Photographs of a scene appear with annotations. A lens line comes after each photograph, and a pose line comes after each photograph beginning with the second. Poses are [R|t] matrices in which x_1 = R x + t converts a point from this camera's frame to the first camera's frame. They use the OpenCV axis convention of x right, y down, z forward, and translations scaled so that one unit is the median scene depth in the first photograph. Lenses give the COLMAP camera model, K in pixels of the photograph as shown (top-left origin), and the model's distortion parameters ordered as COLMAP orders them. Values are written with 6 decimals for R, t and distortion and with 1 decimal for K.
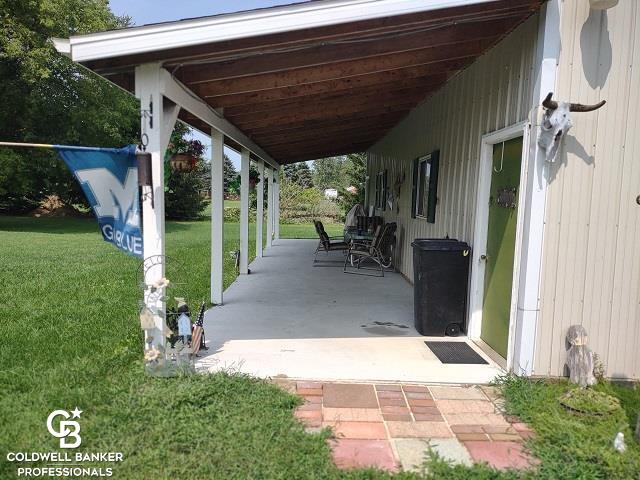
lens RADIAL K [[478.8, 0, 320.8], [0, 478.8, 240.9], [0, 0, 1]] dist [0.011953, -0.000925]
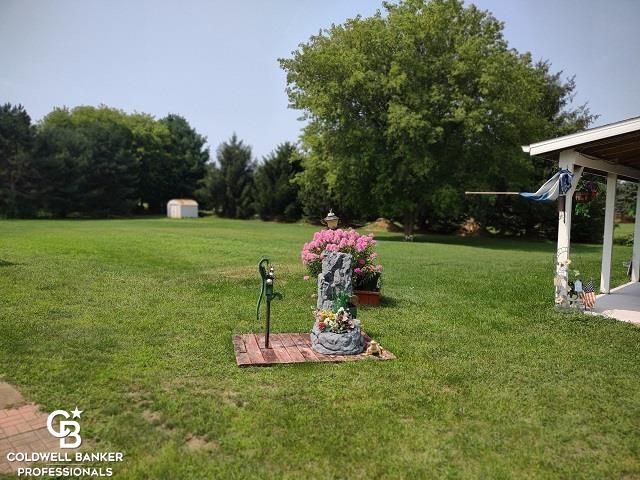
lens RADIAL K [[478.8, 0, 320.9], [0, 478.8, 240.0], [0, 0, 1]] dist [0.011953, -0.000925]
pose [[0.704305, 0.037462, -0.708908, 0.328583], [-0.075311, 0.996914, -0.022140, 0.113089], [0.705891, 0.068982, 0.704953, -1.037672]]
